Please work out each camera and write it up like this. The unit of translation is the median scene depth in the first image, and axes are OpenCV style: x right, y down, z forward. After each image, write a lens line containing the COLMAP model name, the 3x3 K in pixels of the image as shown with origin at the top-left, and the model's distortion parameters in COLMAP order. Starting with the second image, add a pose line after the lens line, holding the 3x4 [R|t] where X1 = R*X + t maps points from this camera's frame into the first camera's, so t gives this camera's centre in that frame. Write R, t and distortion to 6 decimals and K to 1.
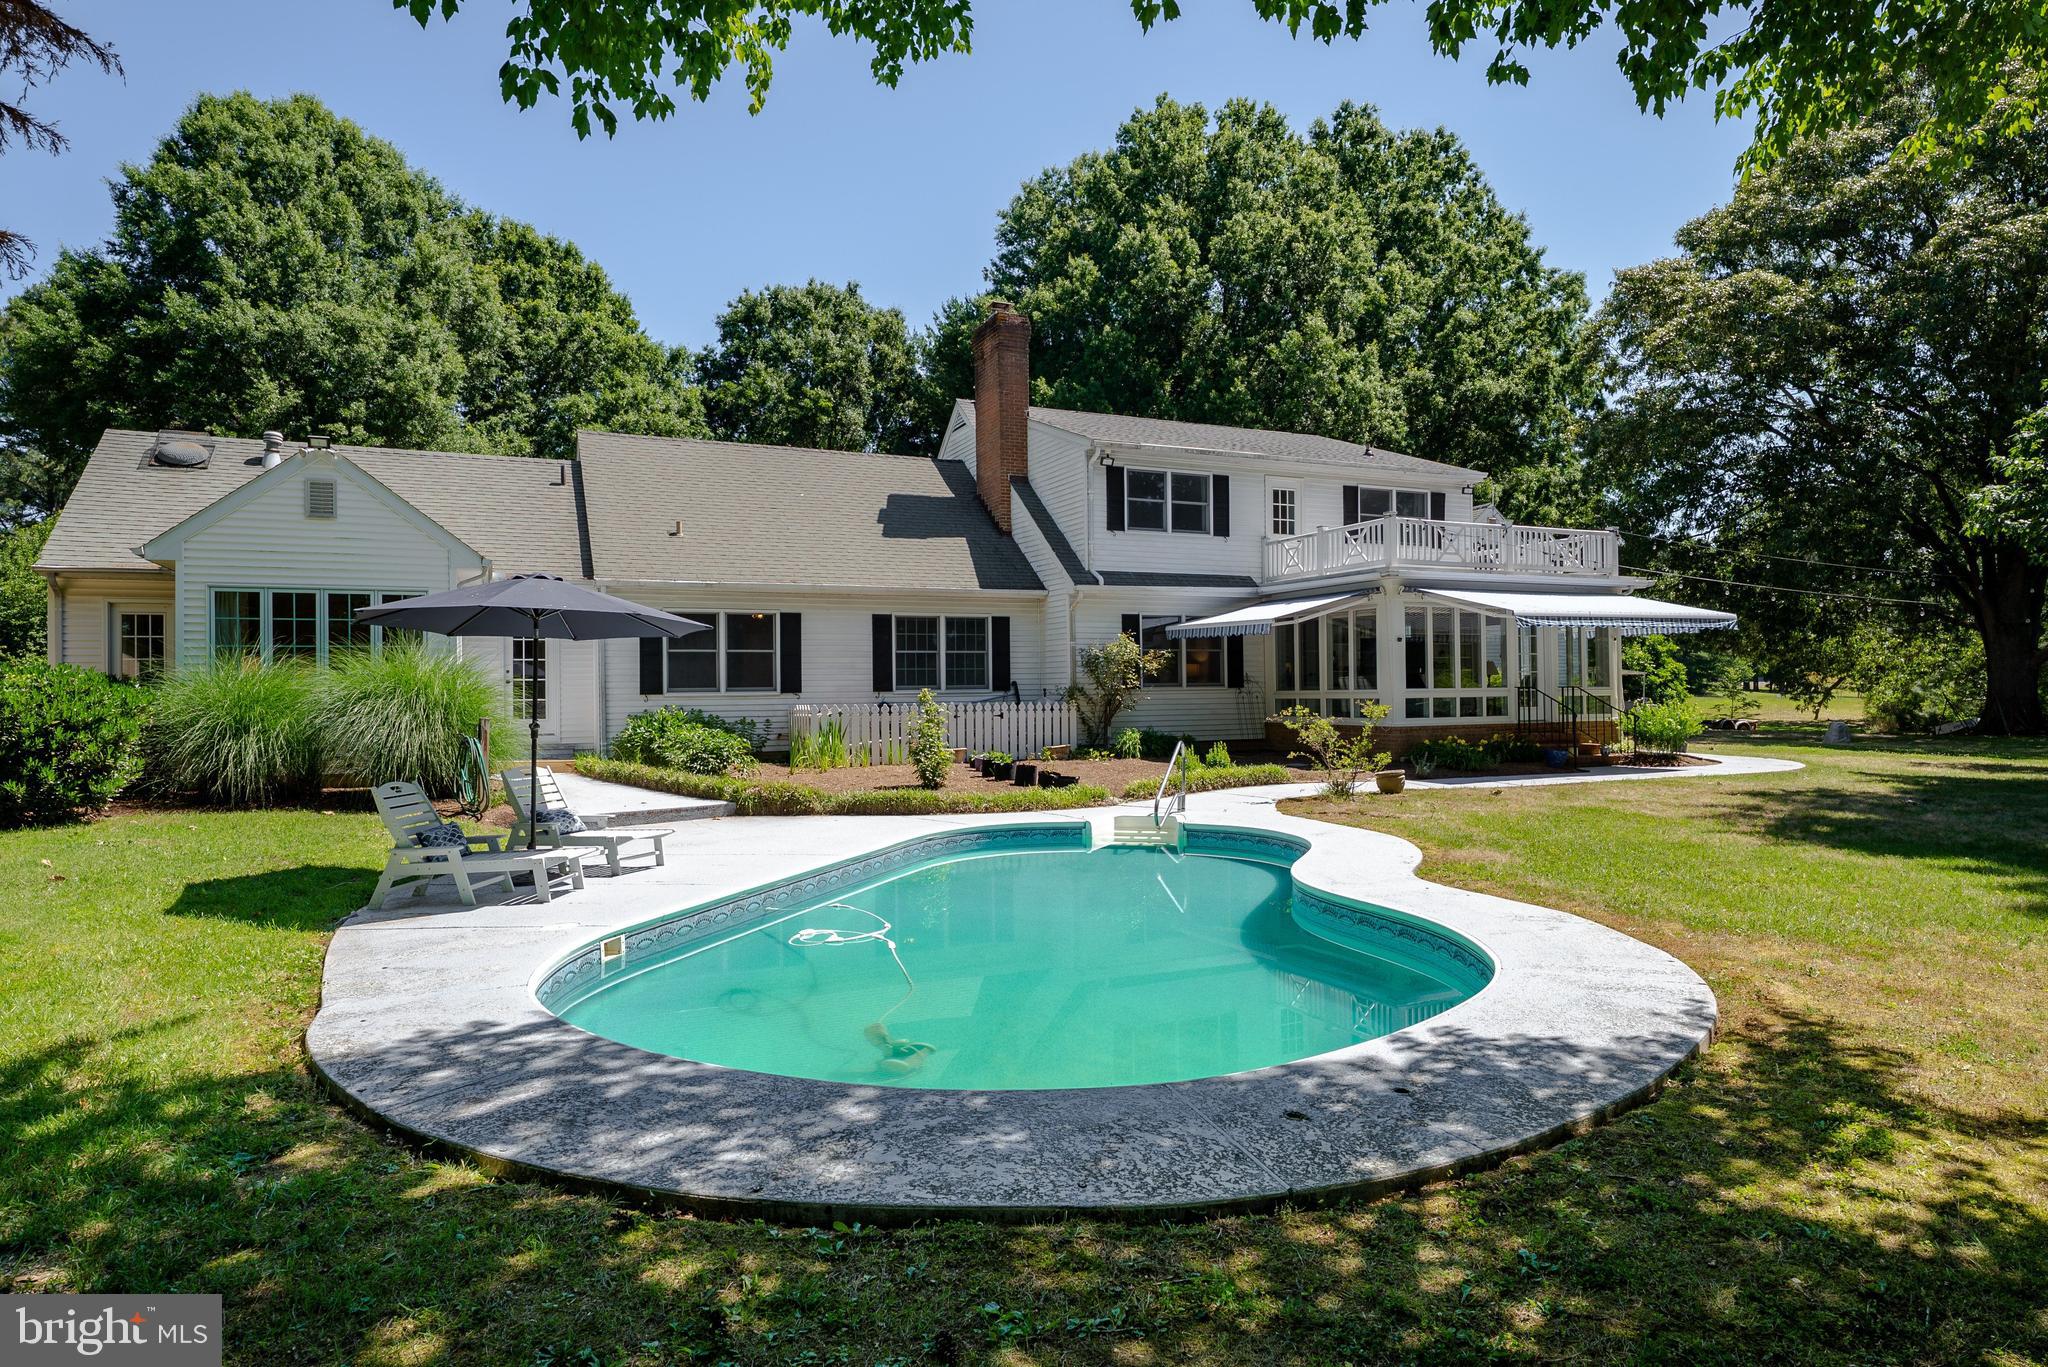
lens RADIAL K [[1126.2, 0, 1024.0], [0, 1126.2, 682.4], [0, 0, 1]] dist [0.004484, 0.000344]
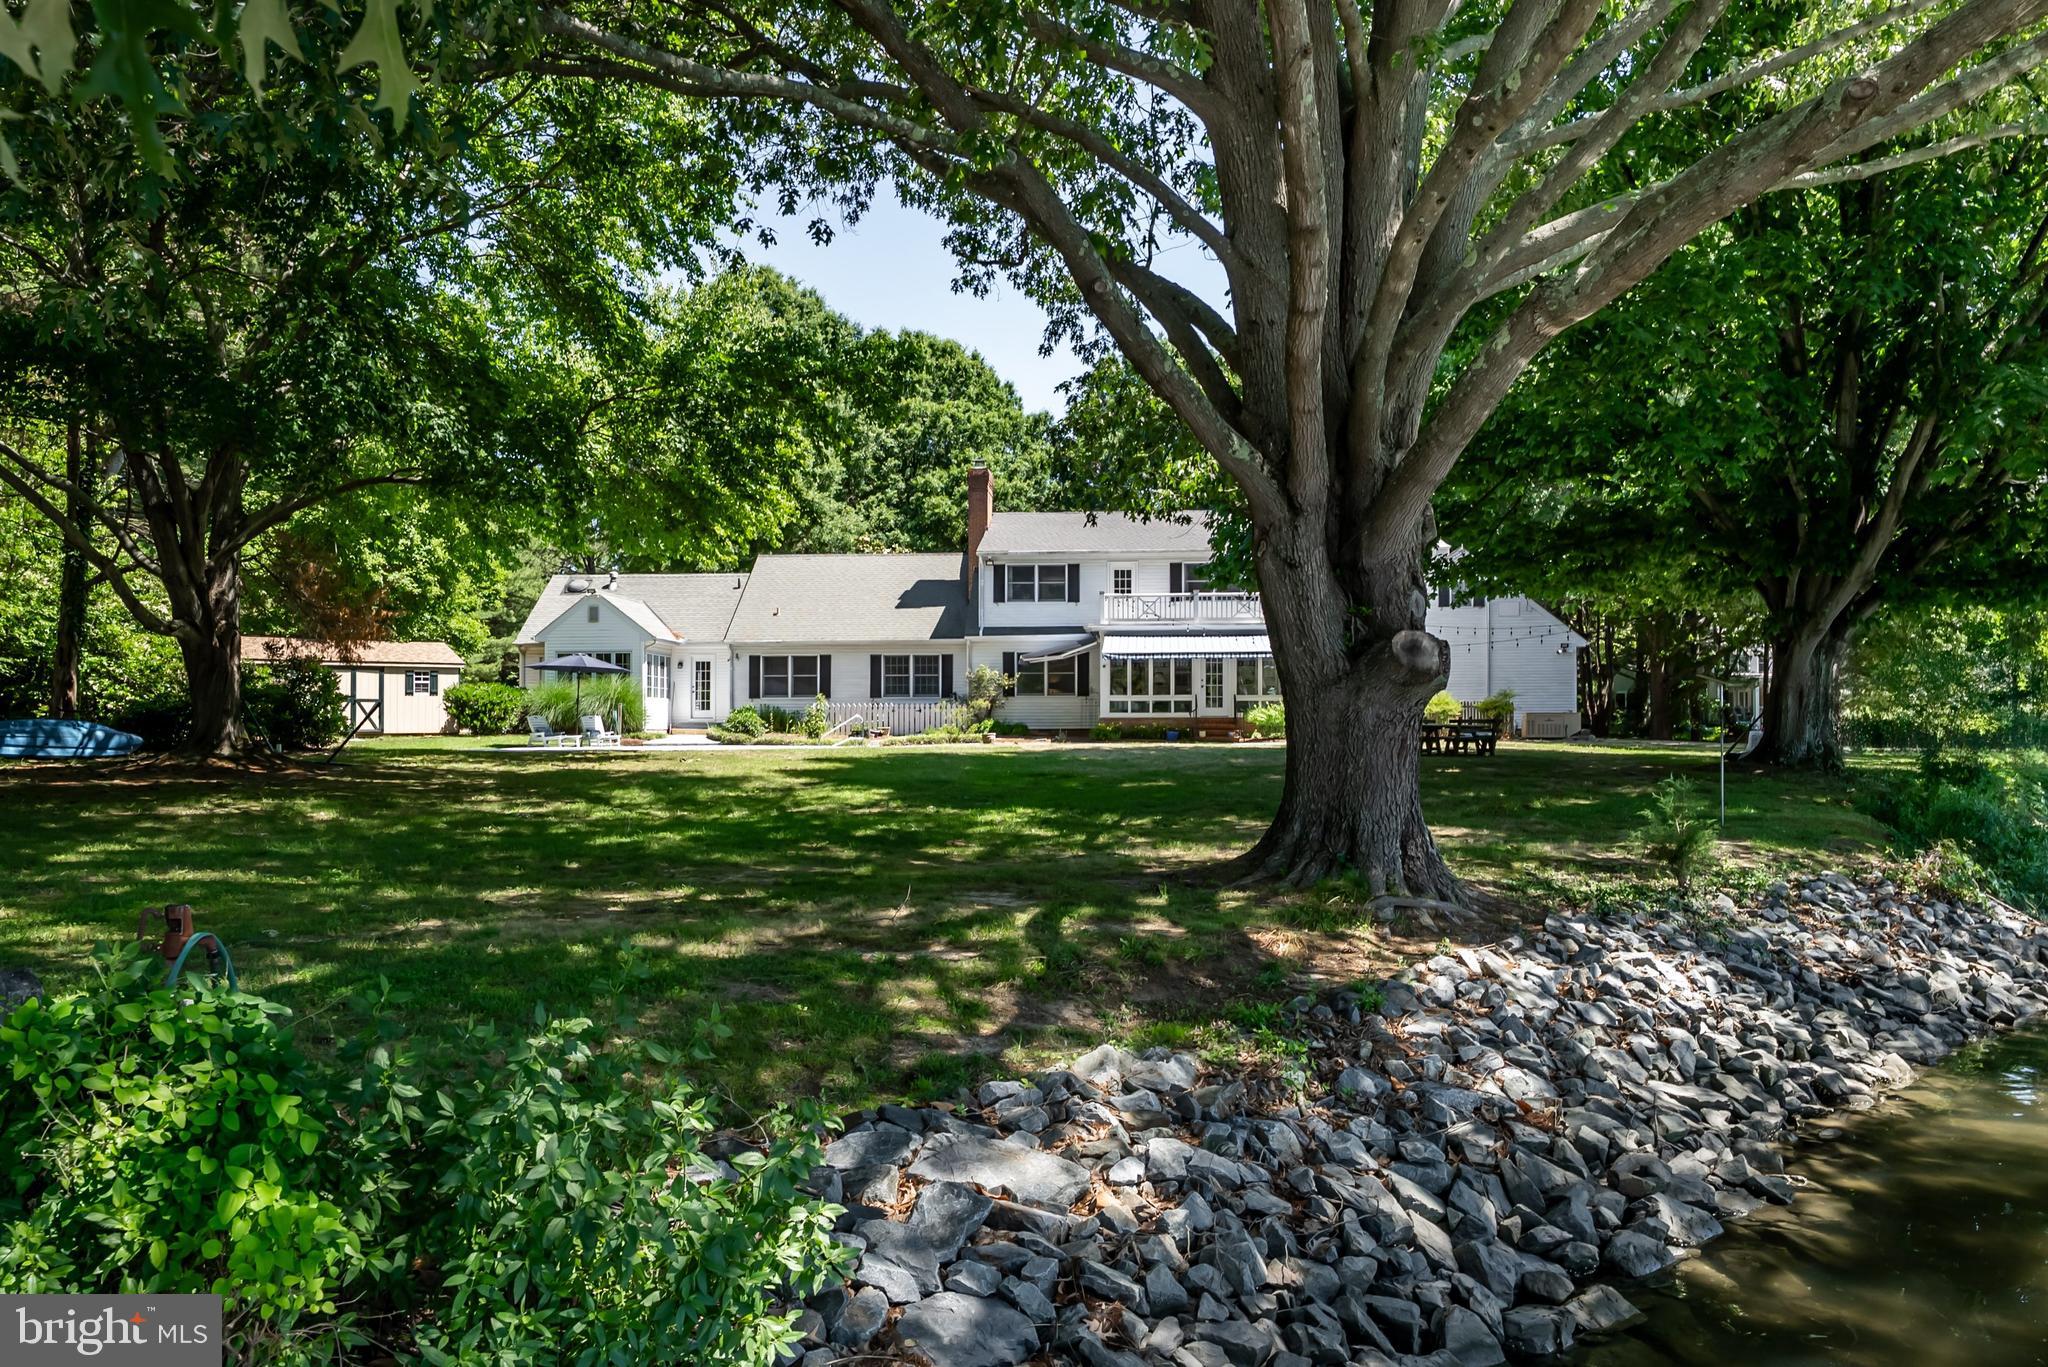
lens RADIAL K [[1367.2, 0, 1025.1], [0, 1367.2, 685.6], [0, 0, 1]] dist [0.022419, 0.012149]
pose [[0.884317, -0.004207, -0.466868, 1.068913], [-0.004088, 0.999851, -0.016753, 0.023768], [0.466870, 0.016724, 0.884168, -0.790942]]
